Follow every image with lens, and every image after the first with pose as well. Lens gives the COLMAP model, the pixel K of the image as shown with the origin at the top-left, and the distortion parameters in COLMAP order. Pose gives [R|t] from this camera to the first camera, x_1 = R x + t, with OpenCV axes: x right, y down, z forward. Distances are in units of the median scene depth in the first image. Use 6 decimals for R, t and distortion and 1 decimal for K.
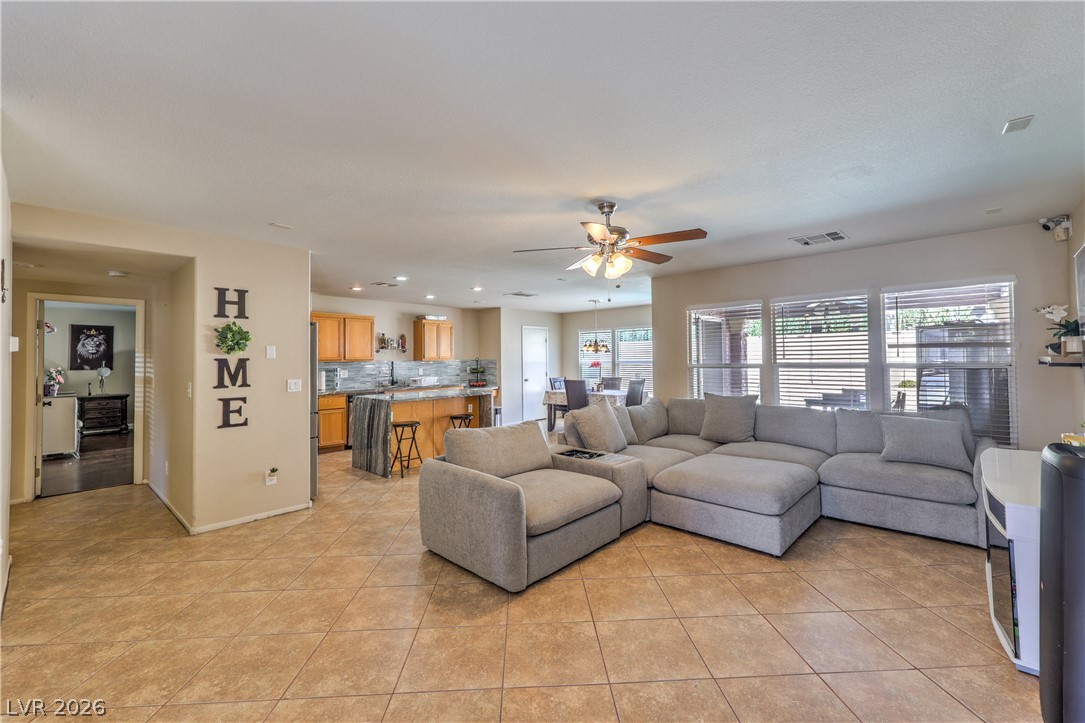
lens RADIAL K [[440.2, 0, 553.3], [0, 440.2, 358.3], [0, 0, 1]] dist [0.002205, -0.000290]
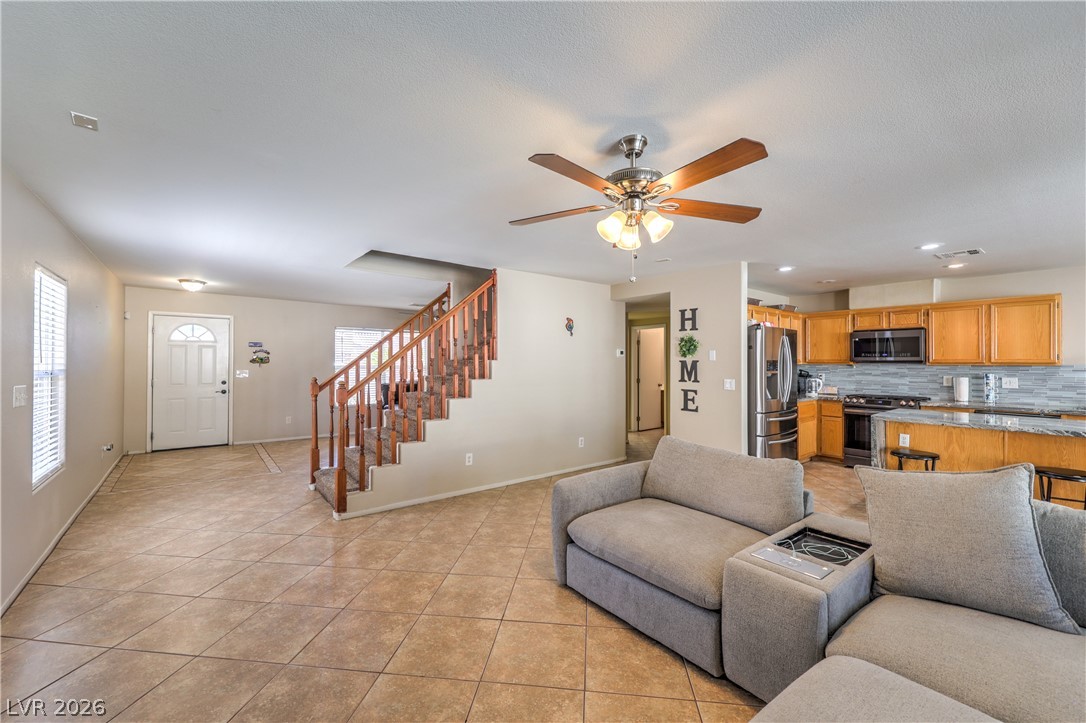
lens RADIAL K [[440.6, 0, 548.1], [0, 440.6, 360.2], [0, 0, 1]] dist [0.002205, -0.000290]
pose [[-0.170642, 0.001138, -0.985332, 0.676934], [-0.000356, 0.999999, 0.001217, -0.001863], [0.985333, 0.000559, -0.170642, 0.805119]]
